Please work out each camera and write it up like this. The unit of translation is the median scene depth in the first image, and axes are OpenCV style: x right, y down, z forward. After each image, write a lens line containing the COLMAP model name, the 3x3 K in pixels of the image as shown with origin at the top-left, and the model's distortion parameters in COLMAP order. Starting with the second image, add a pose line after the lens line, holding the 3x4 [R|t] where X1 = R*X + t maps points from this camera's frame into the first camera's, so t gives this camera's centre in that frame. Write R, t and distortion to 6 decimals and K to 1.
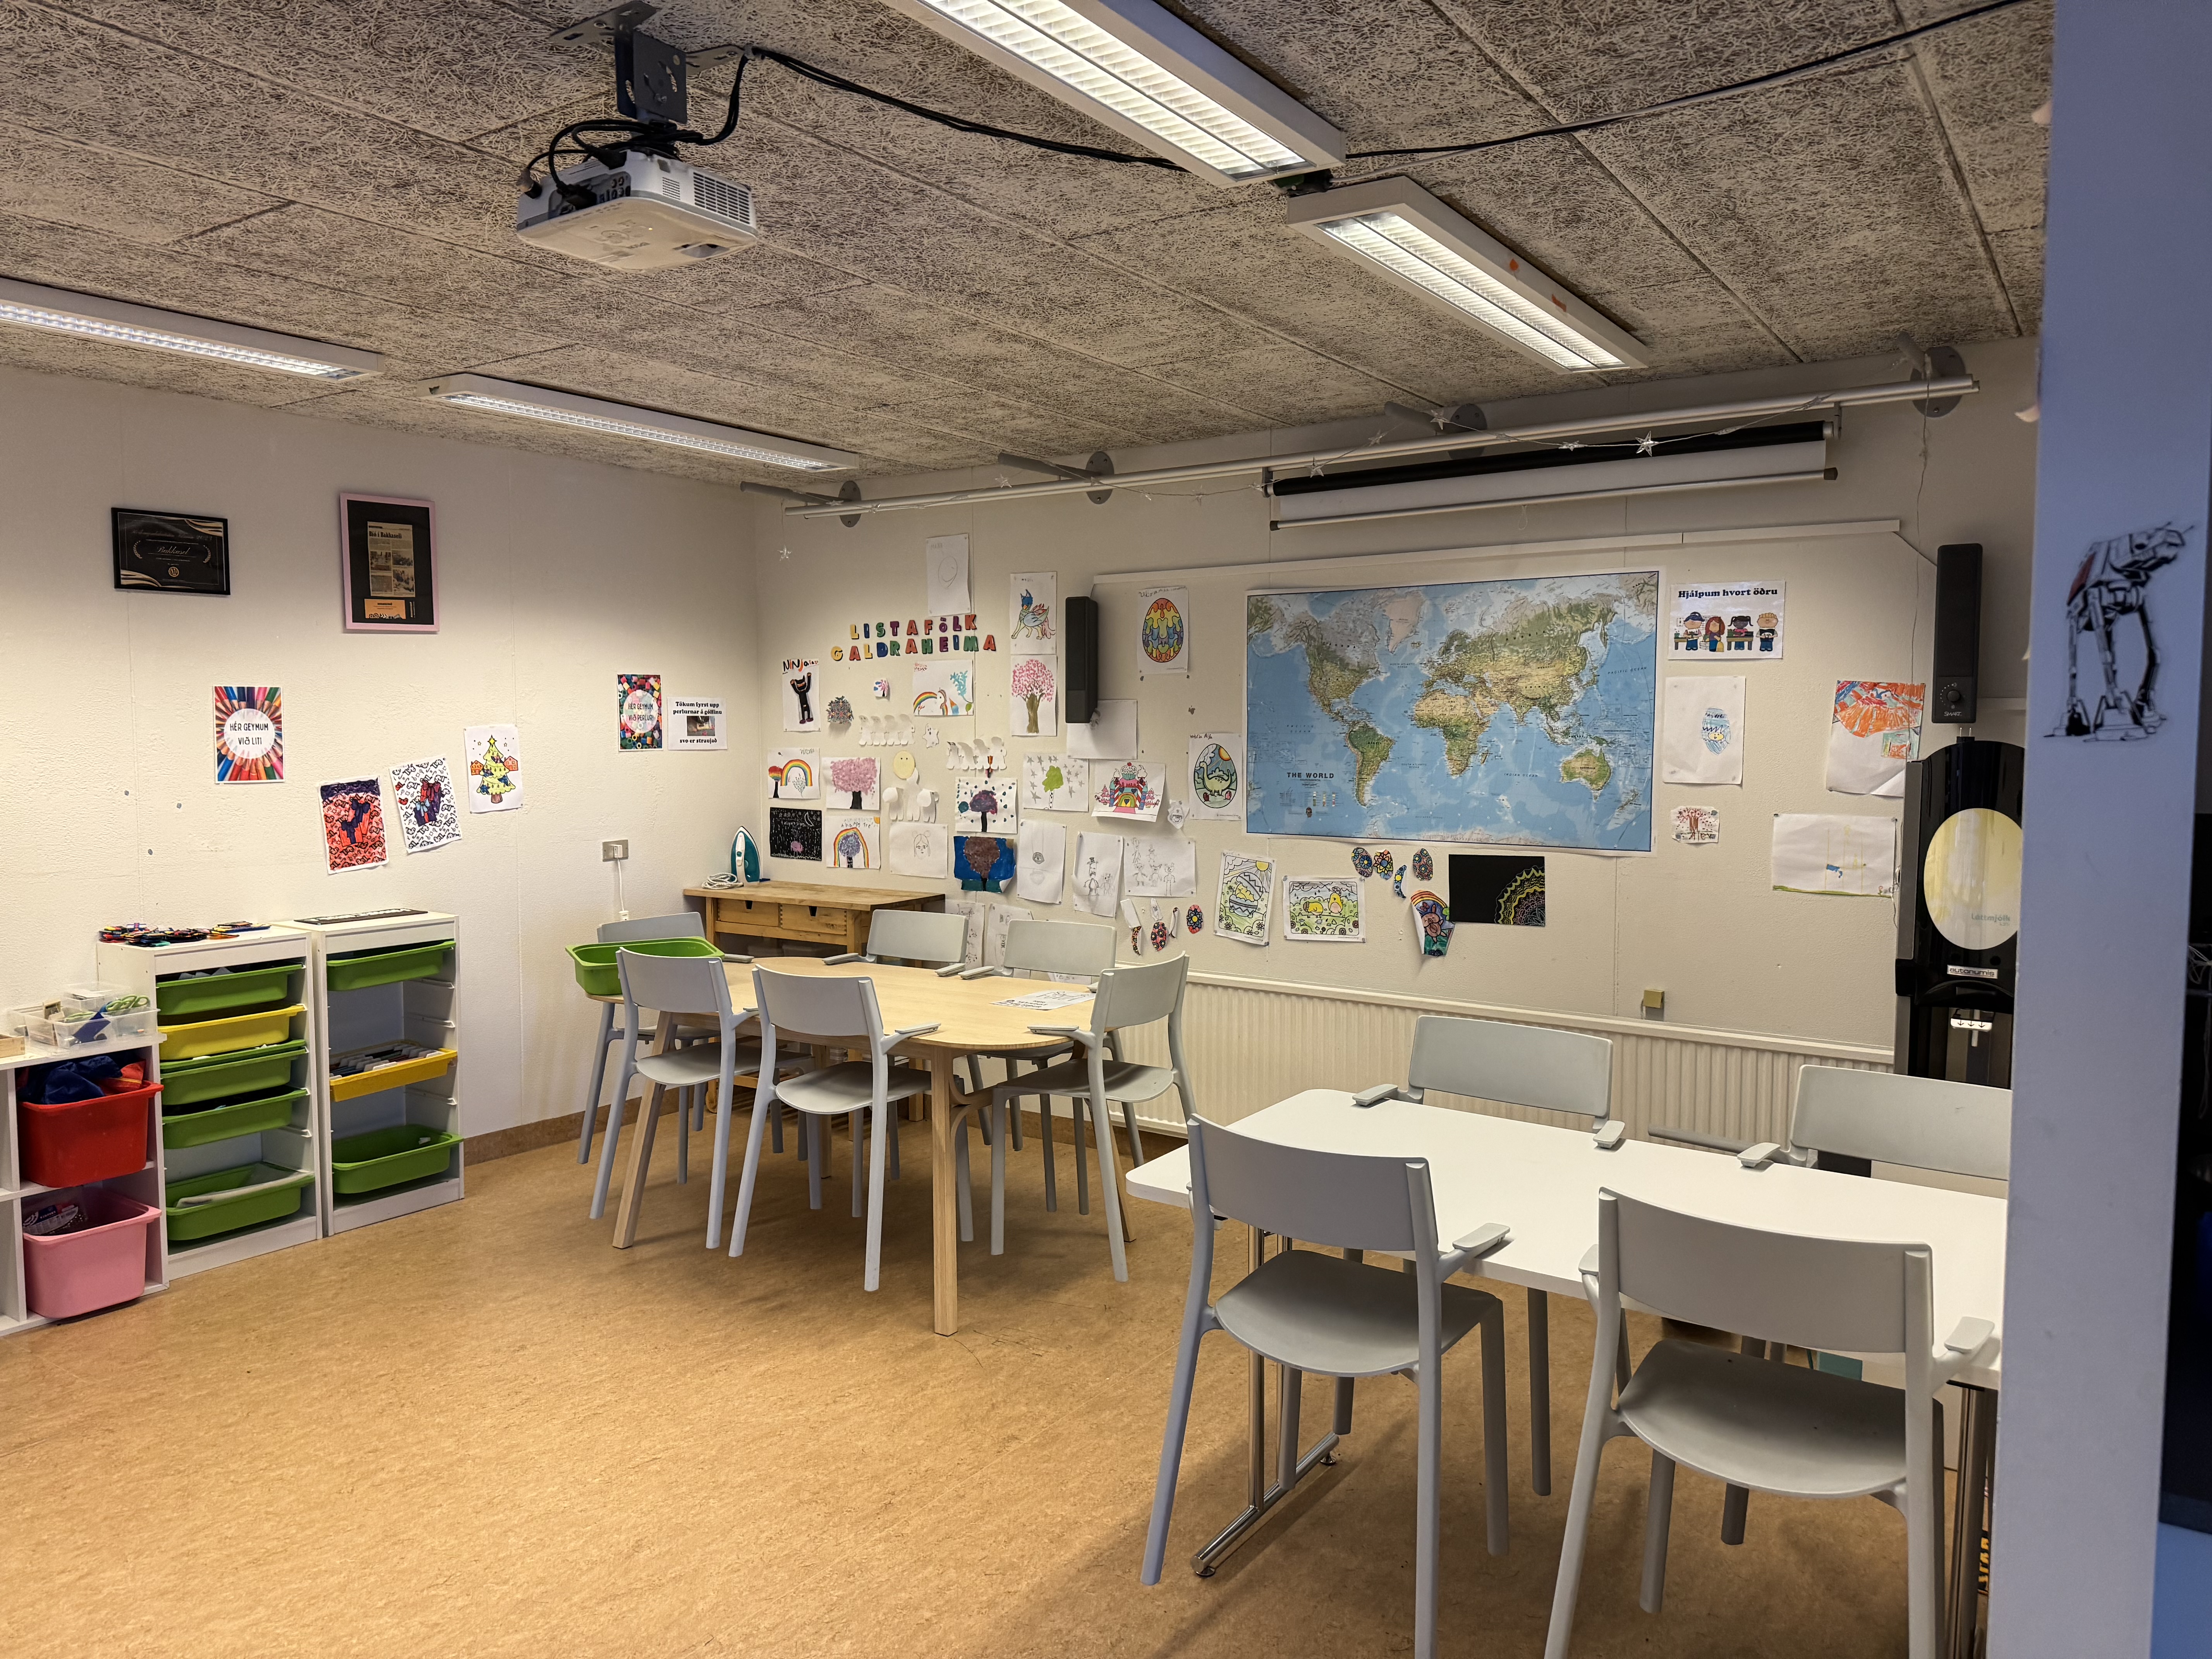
lens RADIAL K [[1548.1, 0, 1106.0], [0, 1548.1, 829.5], [0, 0, 1]] dist [0.093425, -0.116561]
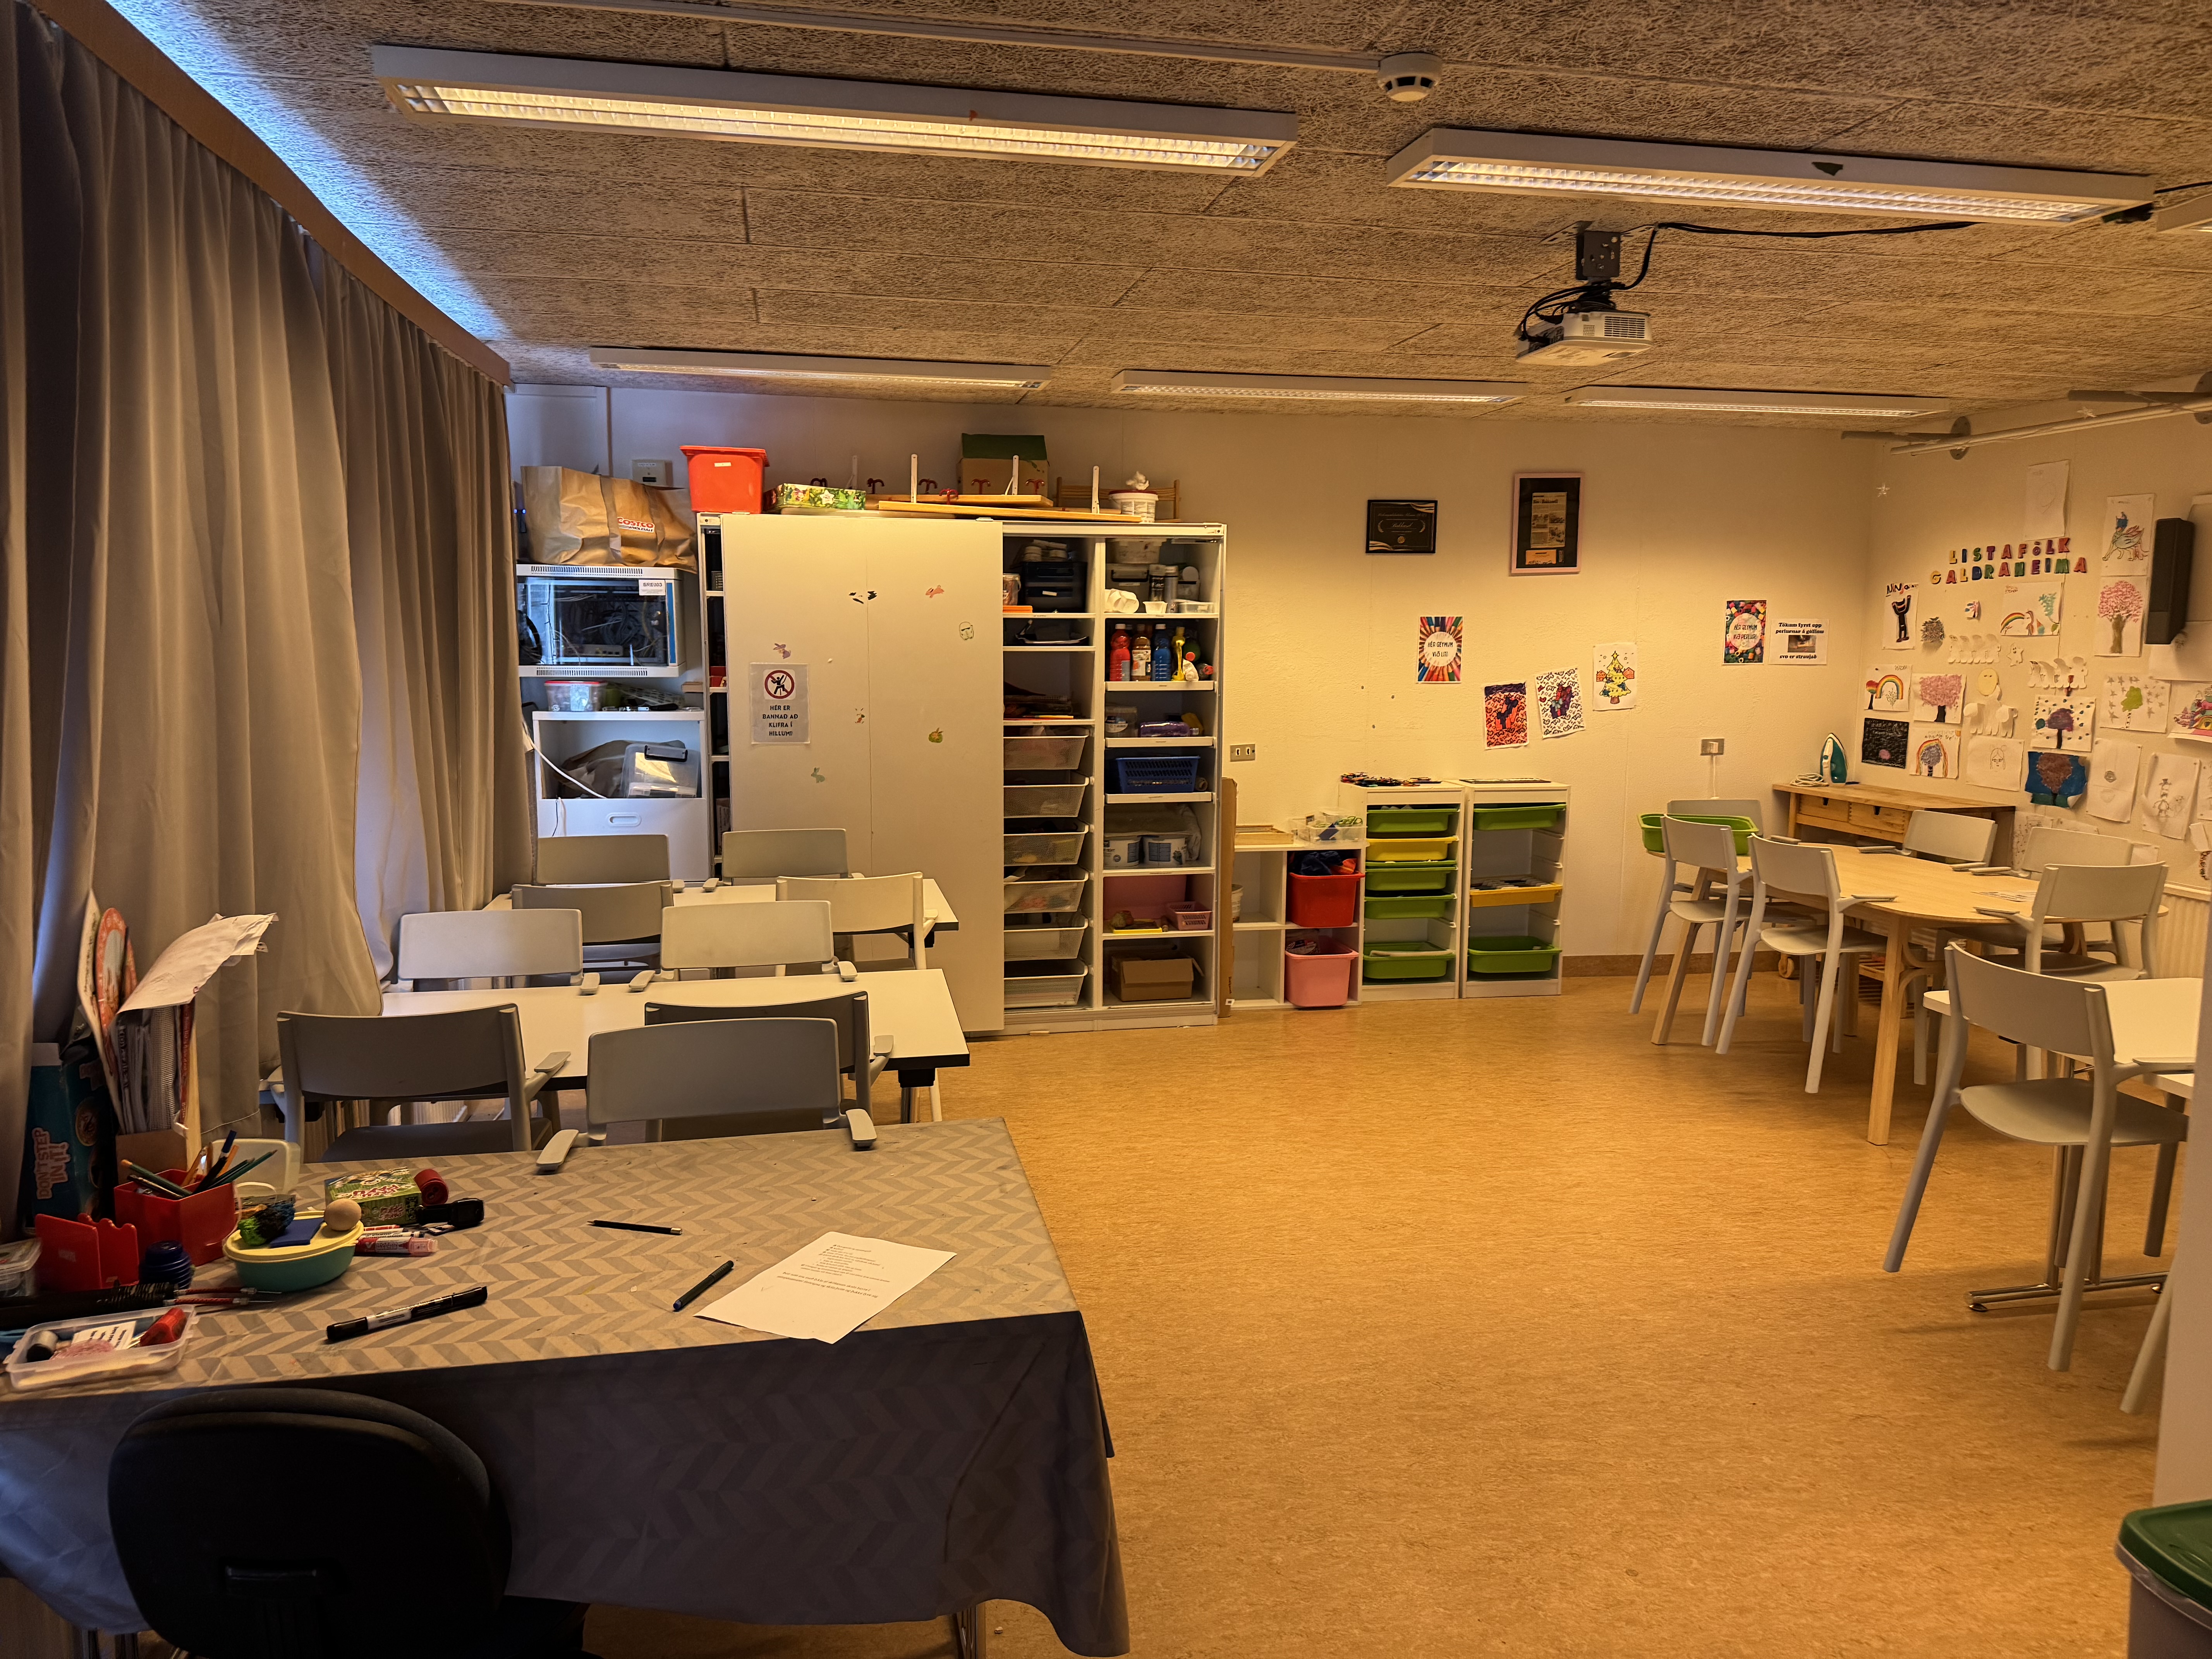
lens RADIAL K [[1548.1, 0, 1106.0], [0, 1548.1, 829.5], [0, 0, 1]] dist [0.093425, -0.116561]
pose [[0.716805, 0.093301, -0.691004, 0.209449], [-0.054942, 0.995484, 0.077419, 0.009353], [0.695106, -0.017529, 0.718693, -0.215681]]
